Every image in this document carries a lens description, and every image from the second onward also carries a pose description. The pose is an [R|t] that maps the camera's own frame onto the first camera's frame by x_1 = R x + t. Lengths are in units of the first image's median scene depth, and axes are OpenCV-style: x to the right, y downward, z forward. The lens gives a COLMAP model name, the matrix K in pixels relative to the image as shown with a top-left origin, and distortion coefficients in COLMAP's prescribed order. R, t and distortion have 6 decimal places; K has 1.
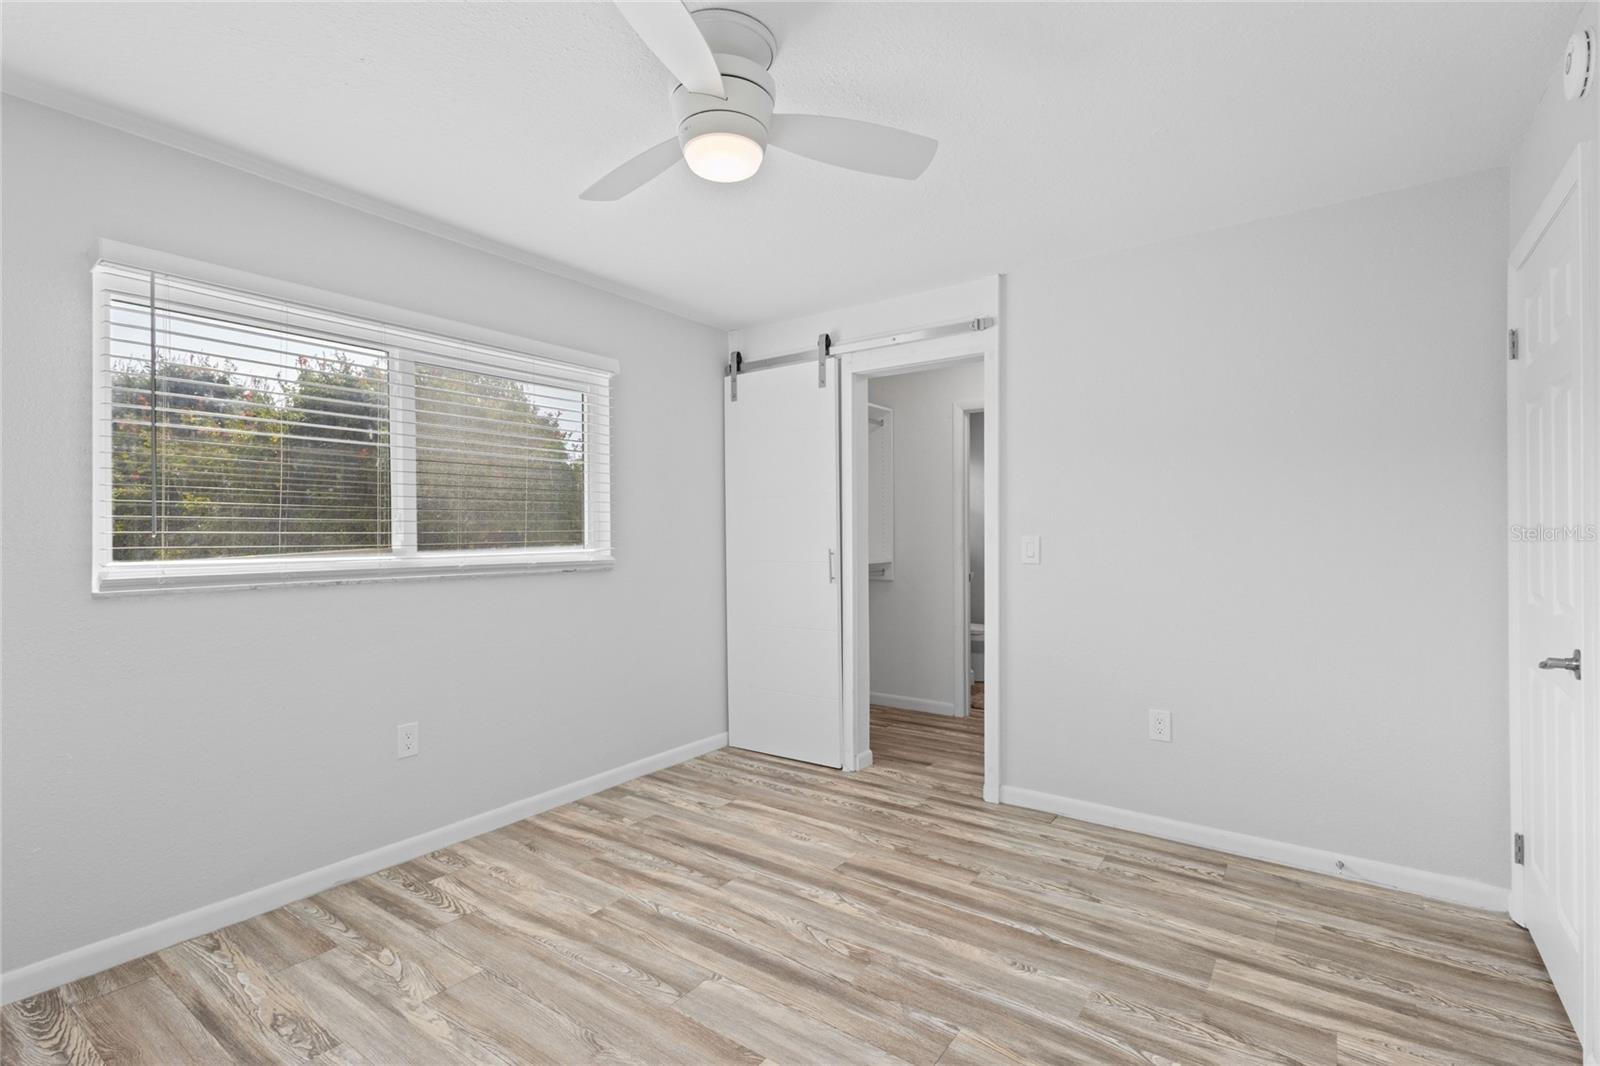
lens RADIAL K [[748.3, 0, 796.2], [0, 748.3, 529.2], [0, 0, 1]] dist [0.007747, -0.001783]
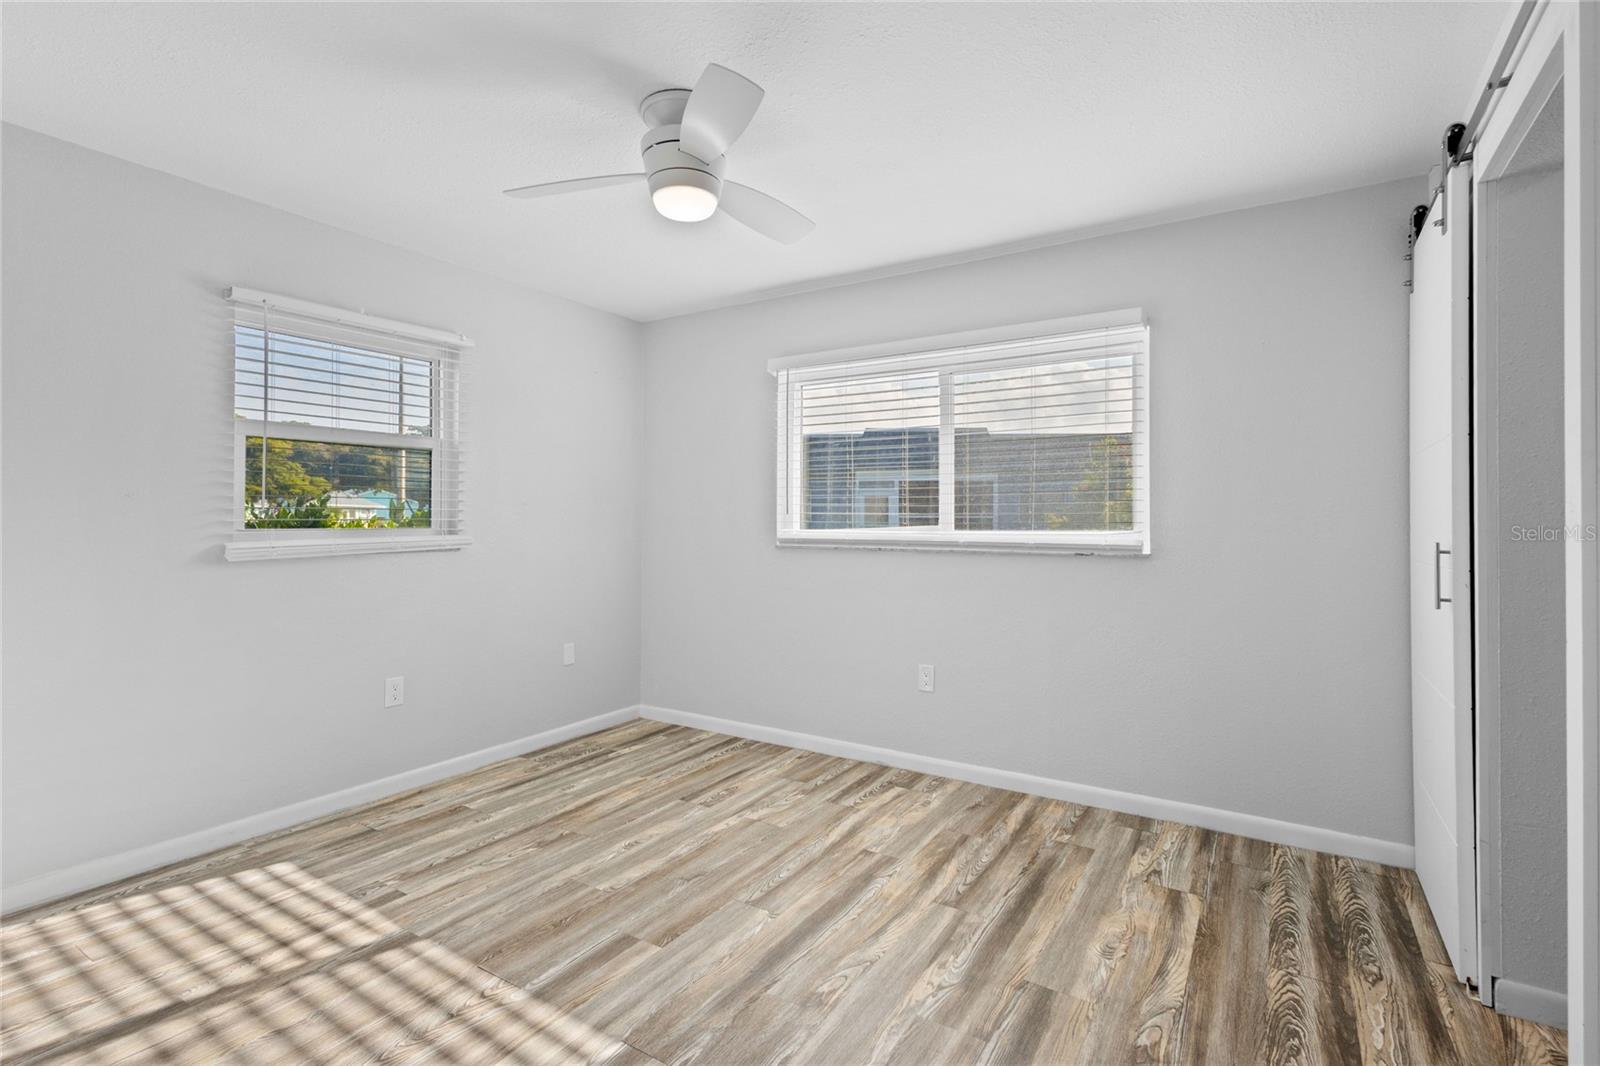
lens RADIAL K [[748.3, 0, 795.1], [0, 748.3, 528.4], [0, 0, 1]] dist [0.007747, -0.001783]
pose [[0.051504, 0.014206, -0.998572, 0.708797], [0.000265, 0.999899, 0.014238, 0.011770], [0.998673, -0.000997, 0.051495, 0.705757]]
